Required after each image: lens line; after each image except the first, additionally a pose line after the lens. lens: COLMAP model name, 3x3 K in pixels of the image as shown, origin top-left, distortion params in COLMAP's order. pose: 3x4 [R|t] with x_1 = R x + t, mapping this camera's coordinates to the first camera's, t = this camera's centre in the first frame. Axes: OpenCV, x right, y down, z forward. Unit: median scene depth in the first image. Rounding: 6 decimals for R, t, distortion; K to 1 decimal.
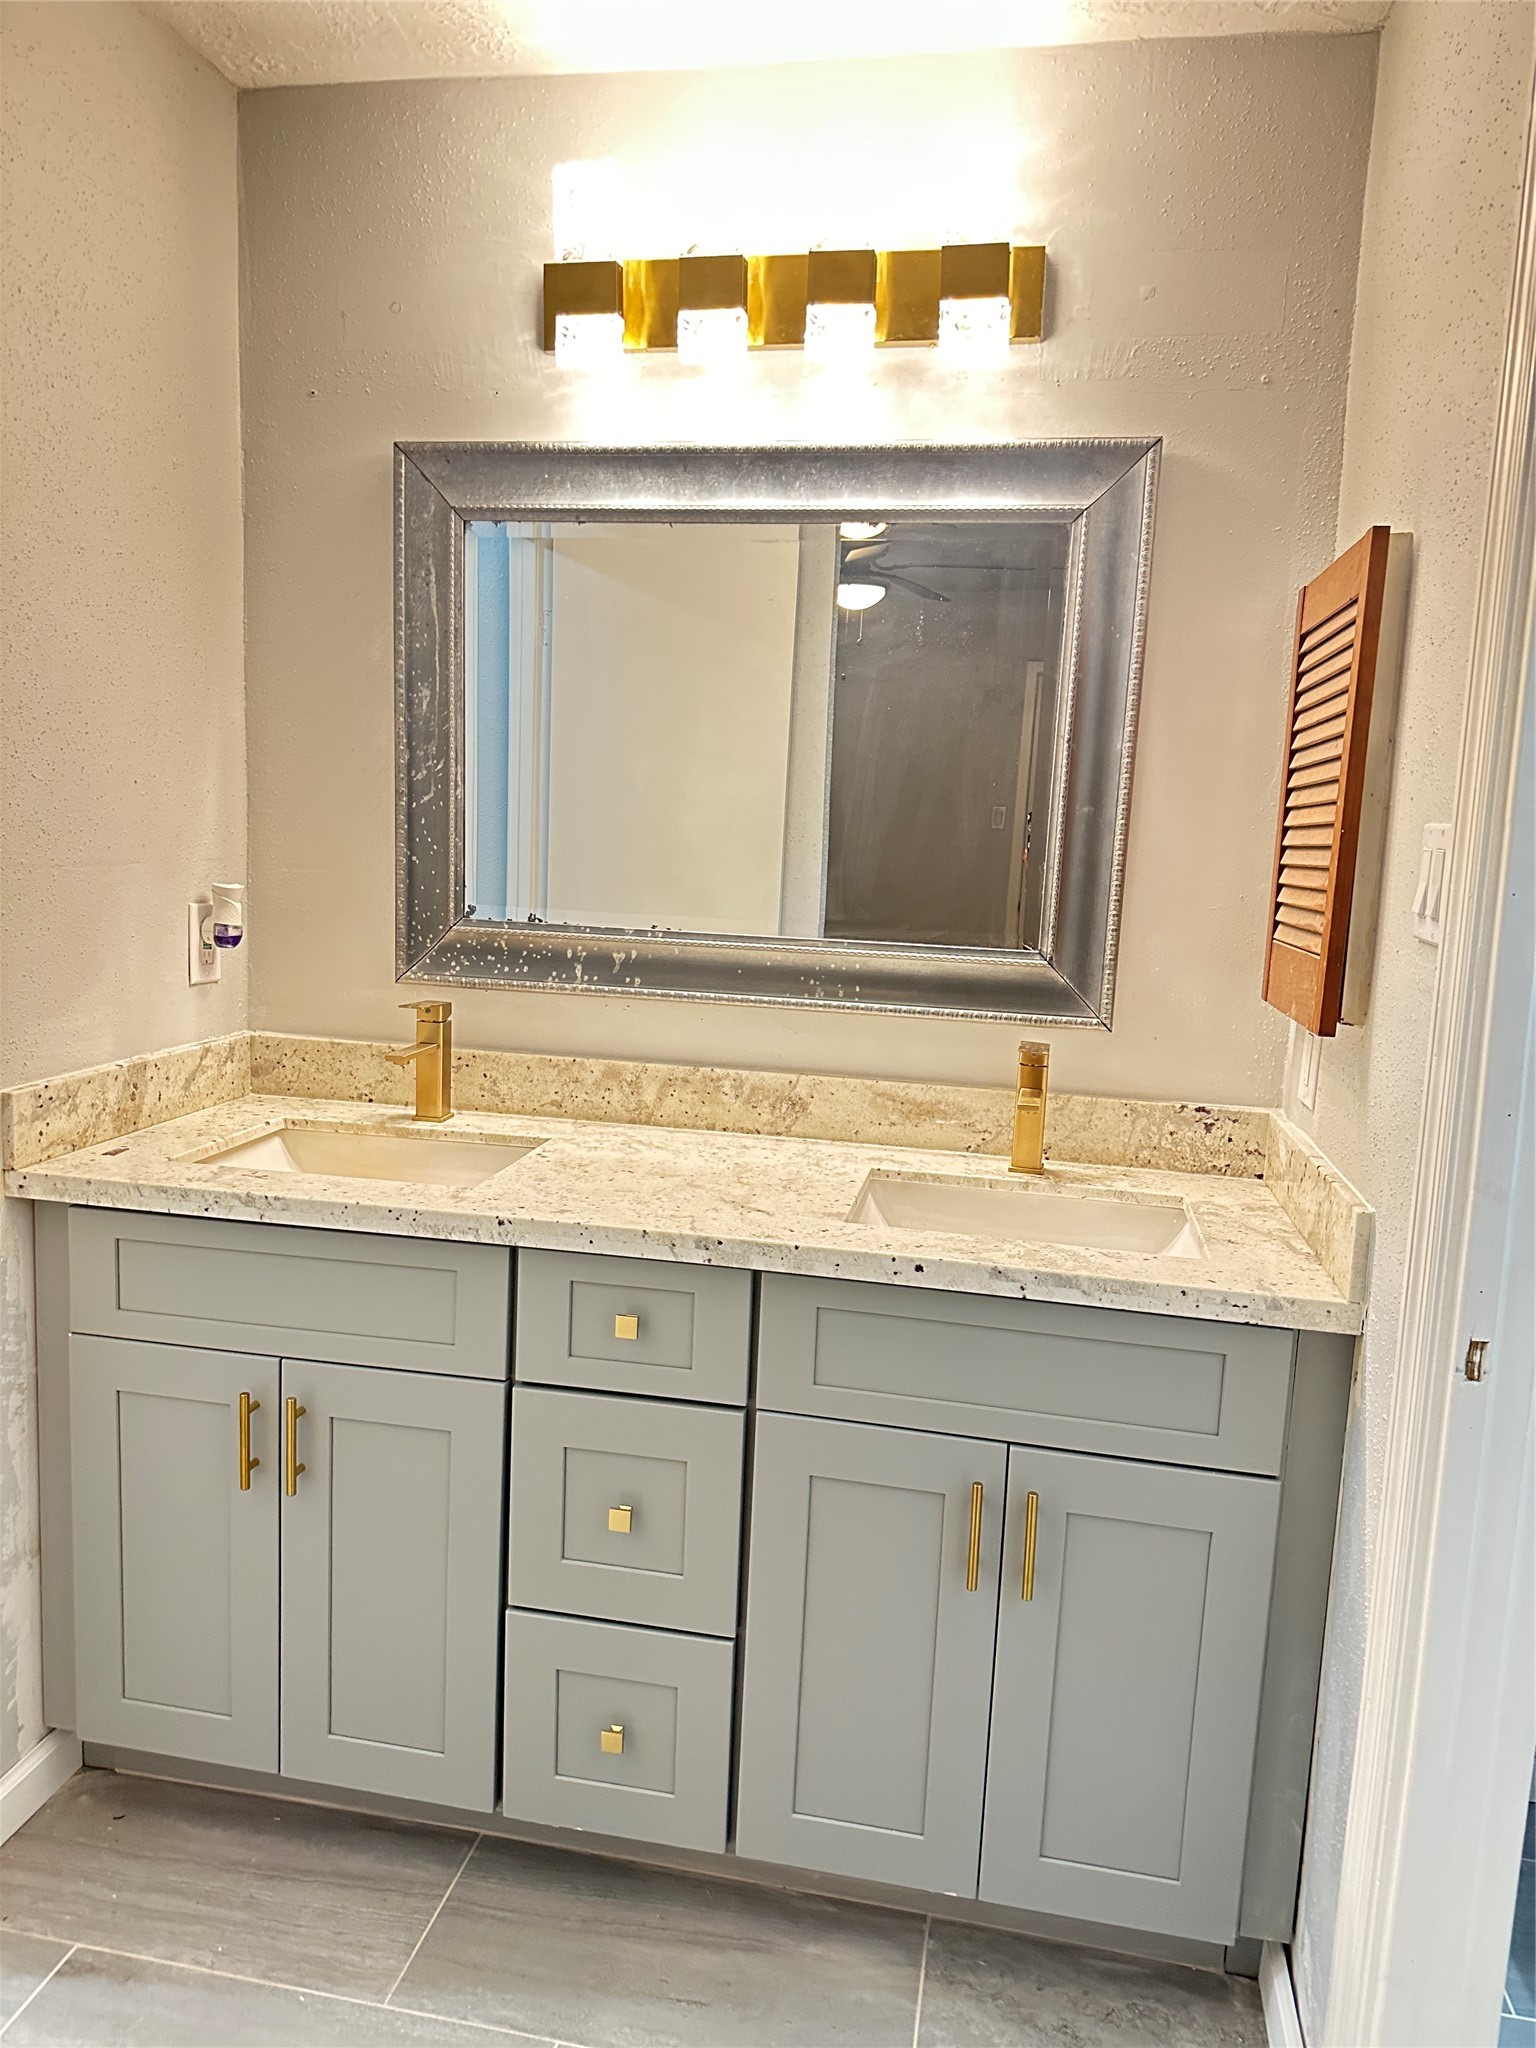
lens RADIAL K [[1416.3, 0, 774.5], [0, 1416.3, 1028.4], [0, 0, 1]] dist [0.037901, -0.009359]
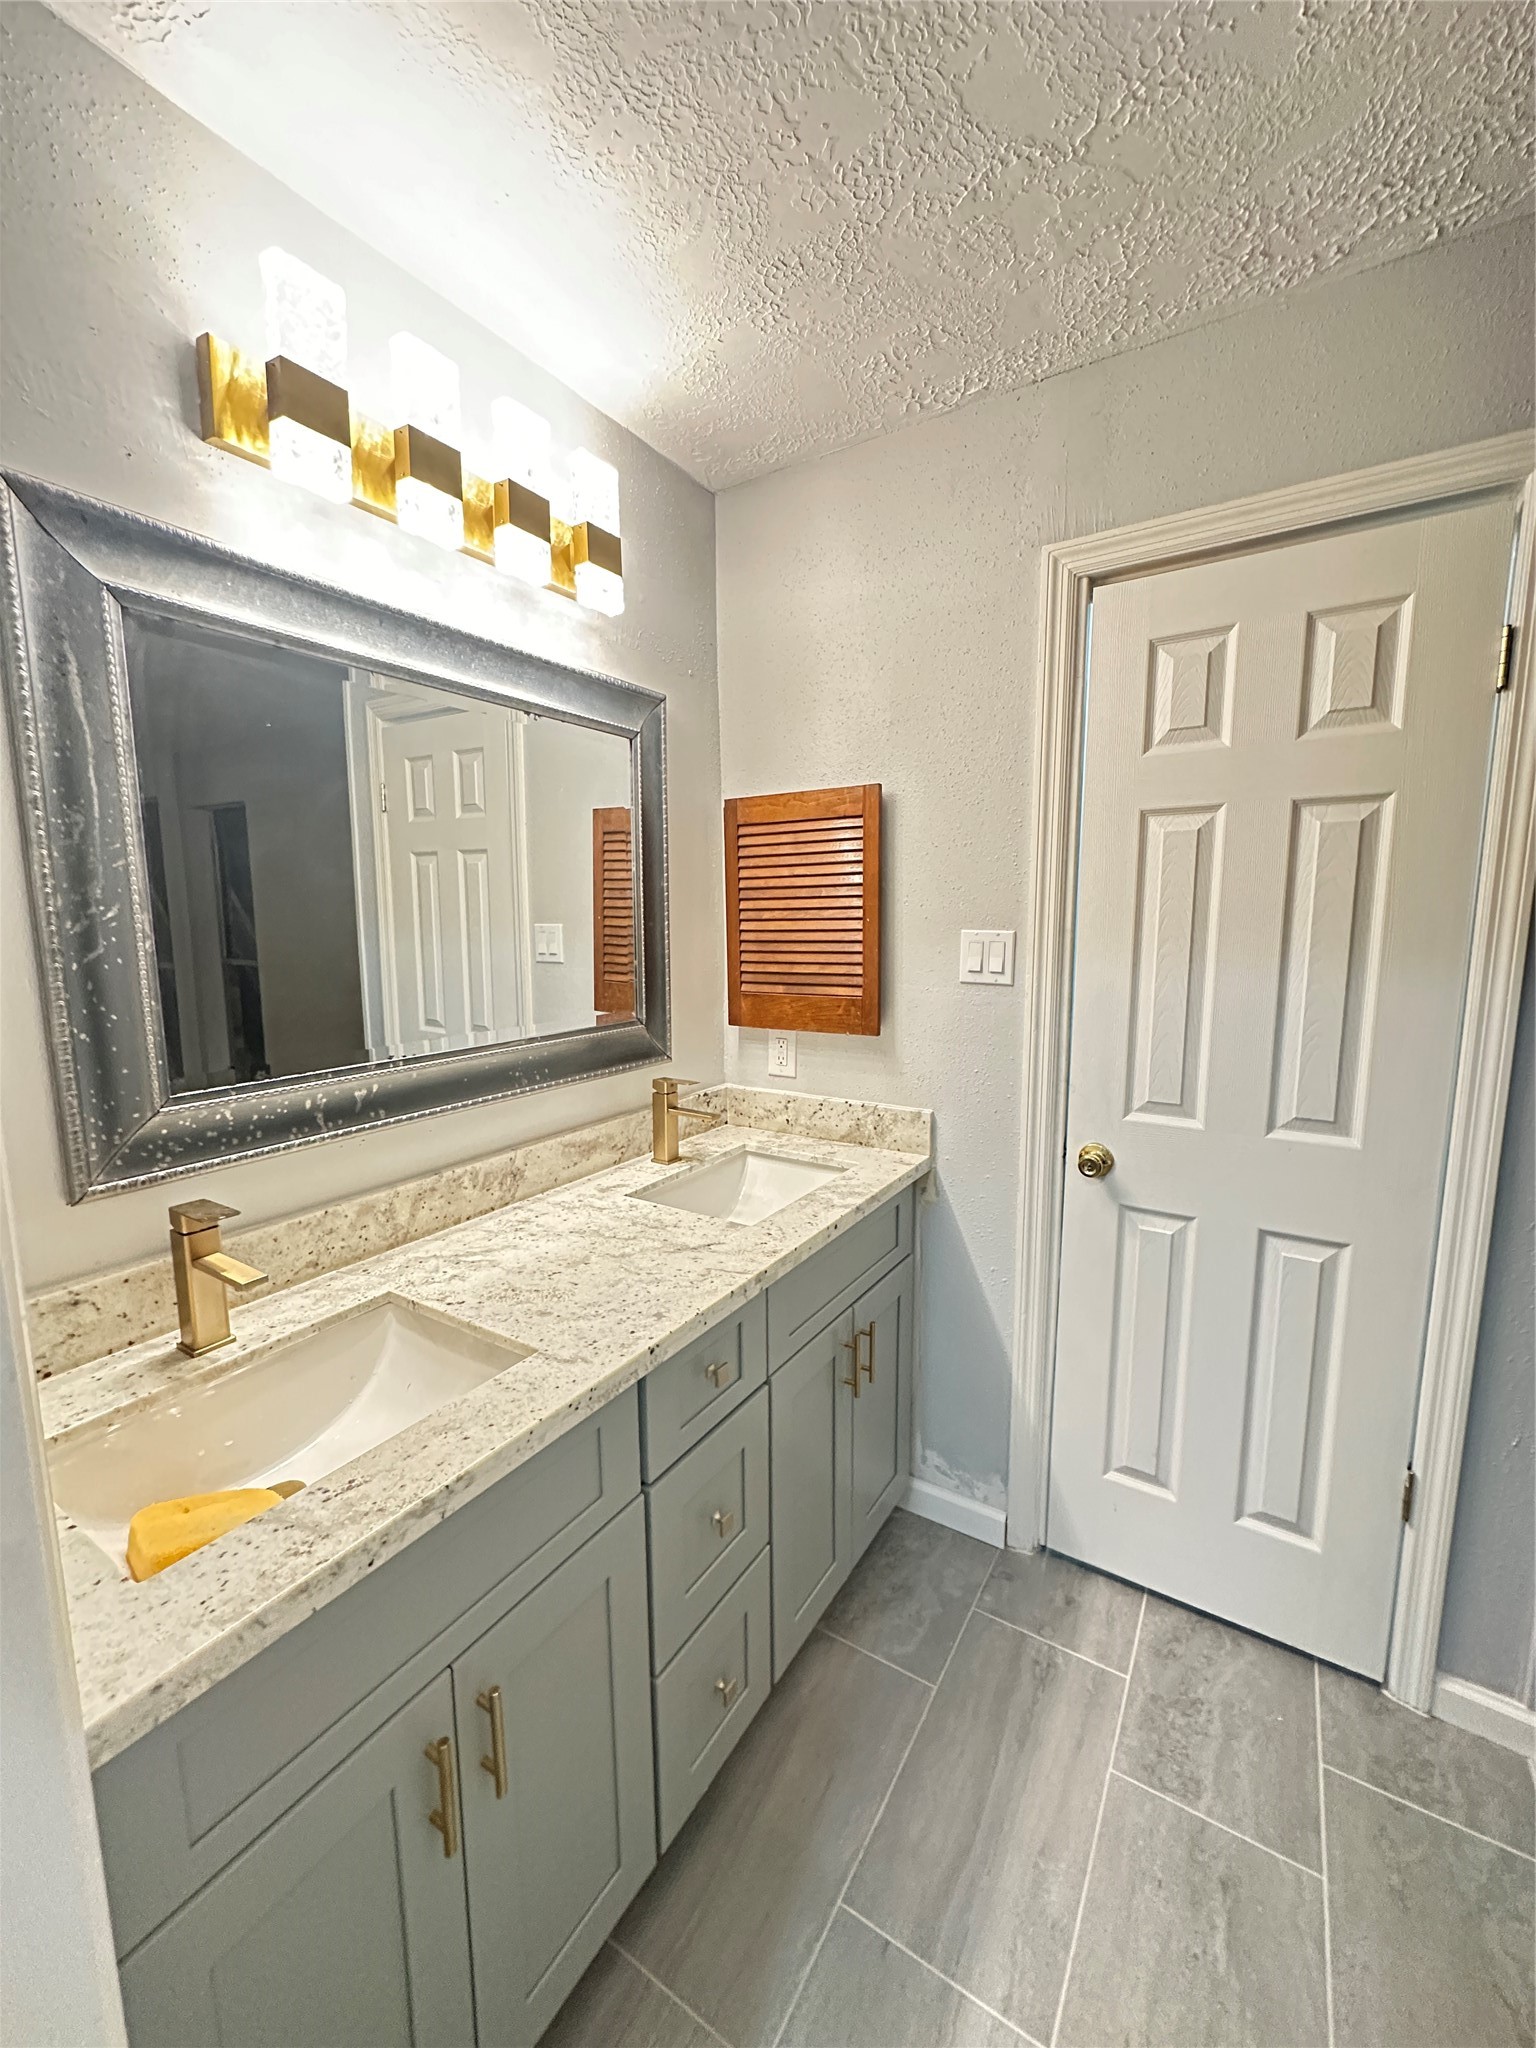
lens RADIAL K [[817.3, 0, 777.8], [0, 817.3, 1012.9], [0, 0, 1]] dist [-0.002081, 0.001113]
pose [[0.364053, -0.157549, 0.917956, -0.537780], [0.147083, 0.982947, 0.110371, -0.131033], [-0.919691, 0.094835, 0.381018, 0.517069]]
